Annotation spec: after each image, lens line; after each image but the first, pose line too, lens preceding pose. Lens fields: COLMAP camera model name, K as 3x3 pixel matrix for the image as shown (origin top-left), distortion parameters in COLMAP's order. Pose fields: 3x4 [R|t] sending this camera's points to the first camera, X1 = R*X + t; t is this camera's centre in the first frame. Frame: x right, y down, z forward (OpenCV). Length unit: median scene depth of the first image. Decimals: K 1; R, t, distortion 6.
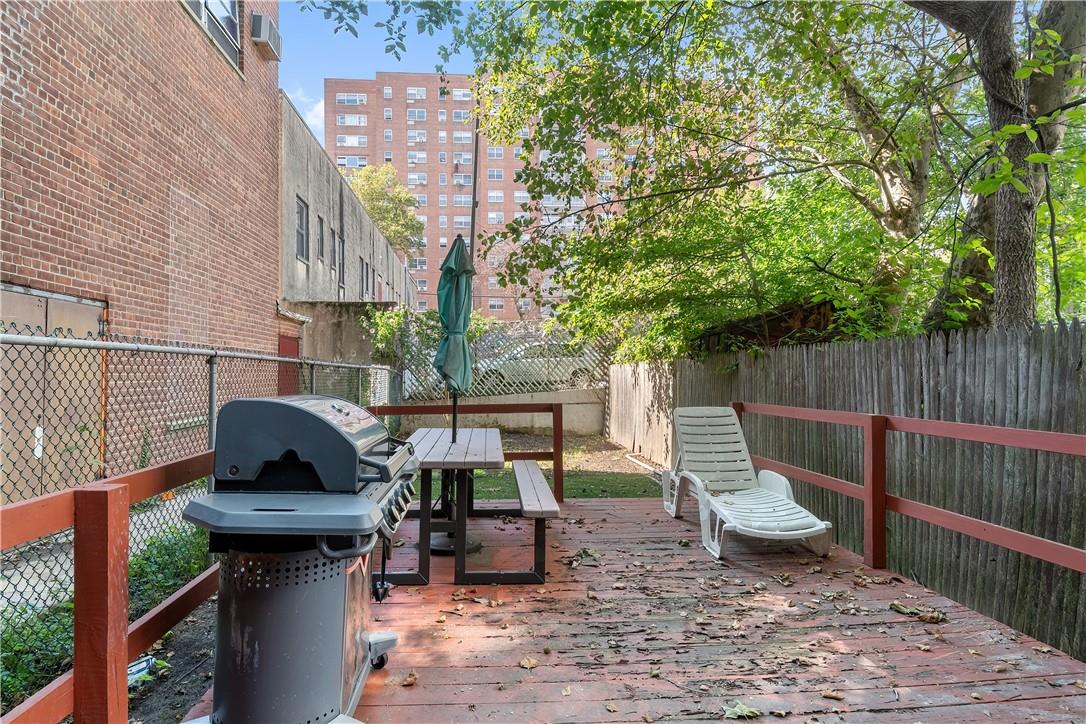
lens RADIAL K [[575.0, 0, 543.0], [0, 575.0, 362.0], [0, 0, 1]] dist [0.007193, -0.018308]
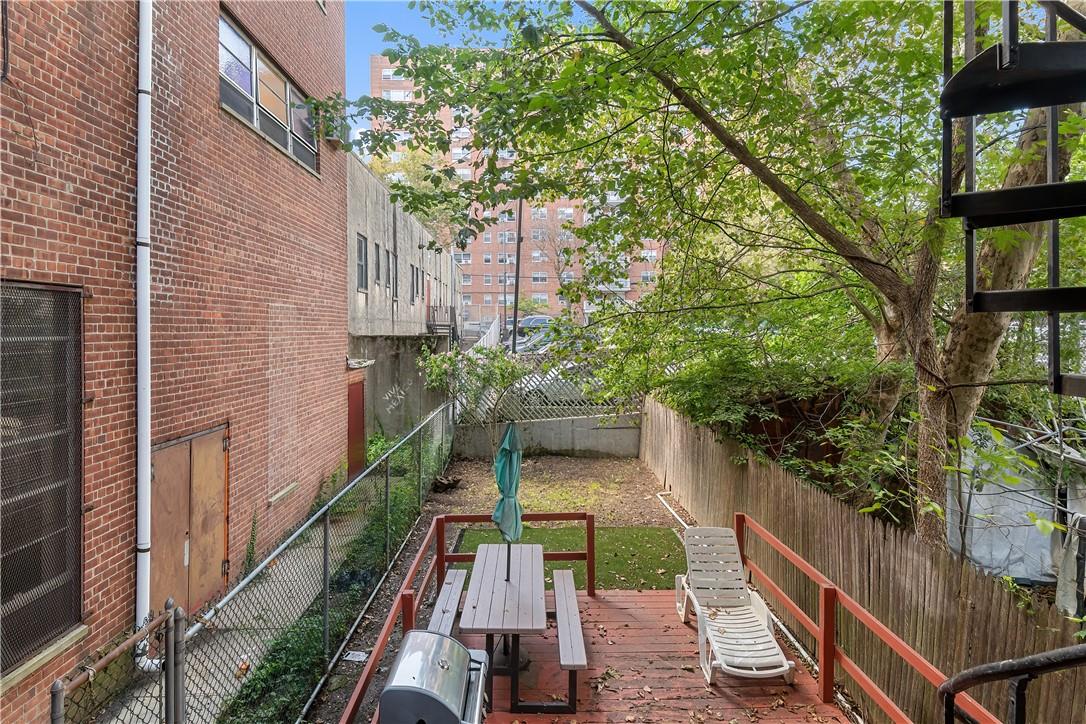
lens RADIAL K [[581.3, 0, 558.1], [0, 581.3, 323.3], [0, 0, 1]] dist [0.015329, -0.026740]
pose [[0.998807, -0.001803, -0.048806, 0.009388], [0.002297, 0.999947, 0.010063, -0.181390], [0.048785, -0.010163, 0.998758, -0.123013]]
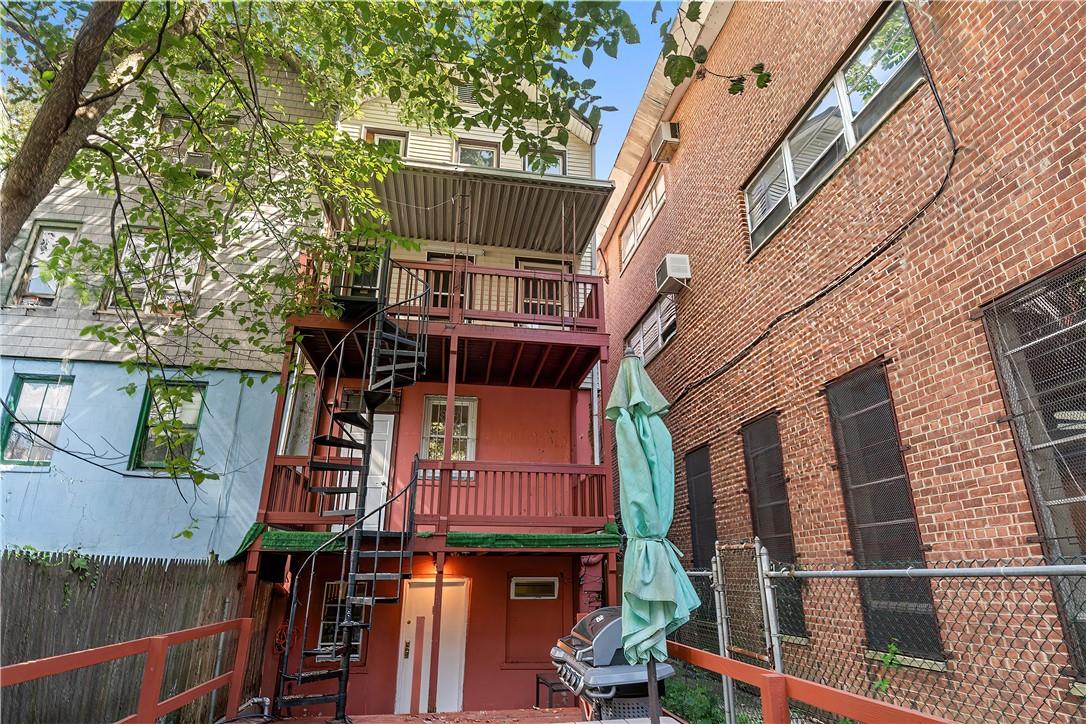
lens RADIAL K [[575.0, 0, 543.0], [0, 575.0, 362.0], [0, 0, 1]] dist [0.007193, -0.018308]
pose [[-0.998344, -0.016391, -0.055145, -0.010676], [0.004797, 0.931496, -0.363720, -0.002848], [0.057329, -0.363383, -0.929874, 0.617174]]
